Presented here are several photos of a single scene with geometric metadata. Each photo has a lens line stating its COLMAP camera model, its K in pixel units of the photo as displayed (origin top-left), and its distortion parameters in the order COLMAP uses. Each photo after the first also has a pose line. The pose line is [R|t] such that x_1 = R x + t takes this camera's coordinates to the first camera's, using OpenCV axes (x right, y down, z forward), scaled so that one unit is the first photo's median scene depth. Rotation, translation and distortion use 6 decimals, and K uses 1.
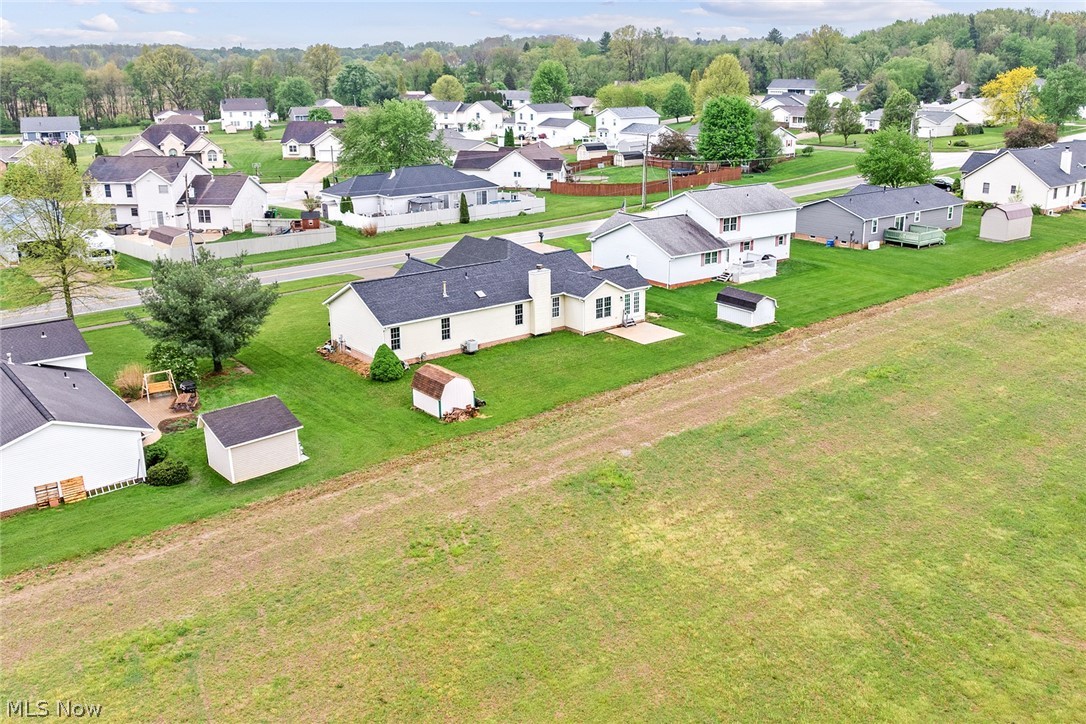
lens RADIAL K [[903.5, 0, 596.5], [0, 903.5, 358.8], [0, 0, 1]] dist [-0.000510, -0.013005]
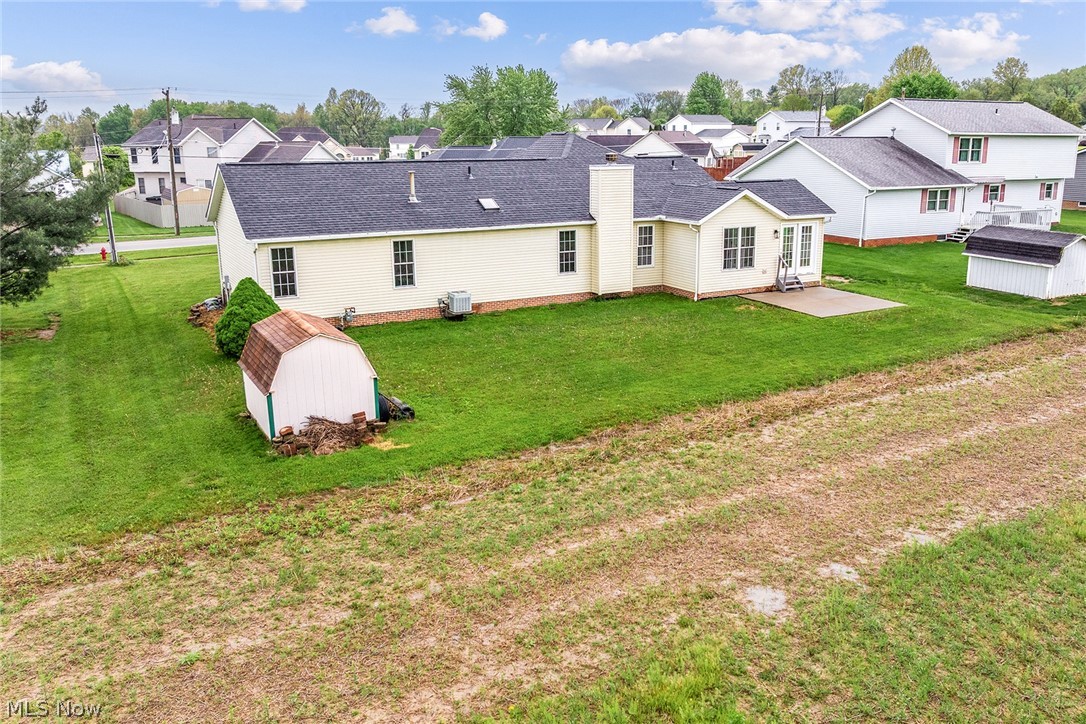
lens RADIAL K [[903.5, 0, 596.5], [0, 903.5, 358.8], [0, 0, 1]] dist [-0.000510, -0.013005]
pose [[0.984738, 0.042288, -0.168825, 0.017541], [-0.050107, 0.997847, -0.042321, 0.030951], [0.166672, 0.050134, 0.984737, 0.506802]]
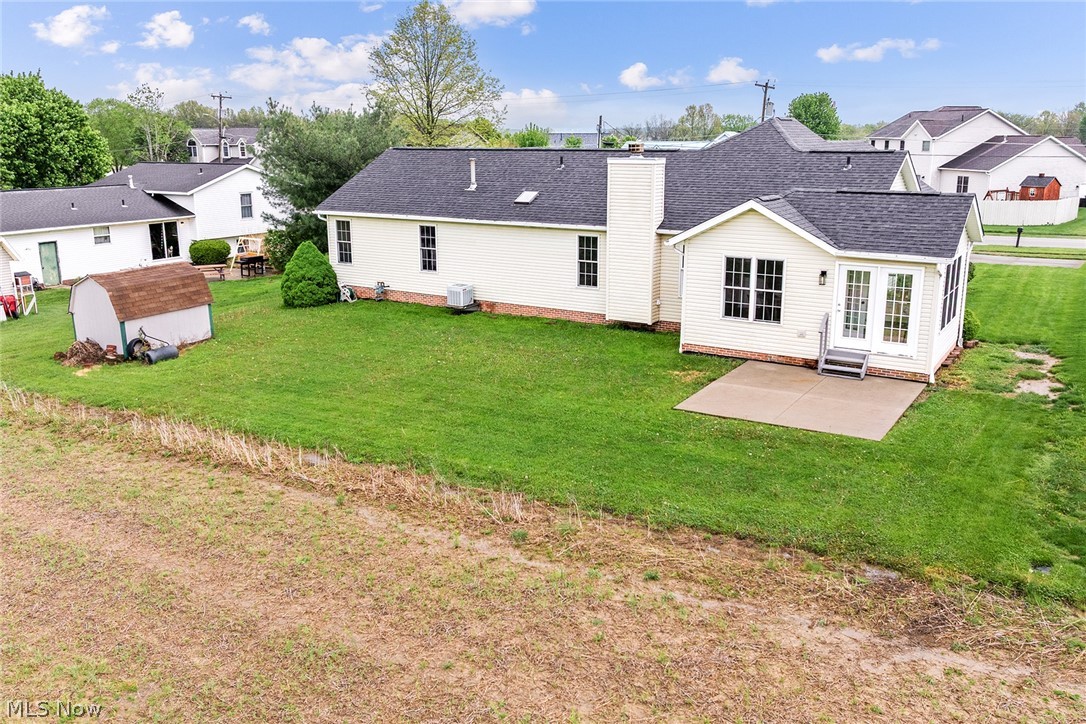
lens RADIAL K [[903.5, 0, 596.5], [0, 903.5, 358.8], [0, 0, 1]] dist [-0.000510, -0.013005]
pose [[0.323929, 0.222095, -0.919644, 0.306799], [-0.276933, 0.951738, 0.132301, -0.061943], [0.904643, 0.211823, 0.369800, 0.852558]]
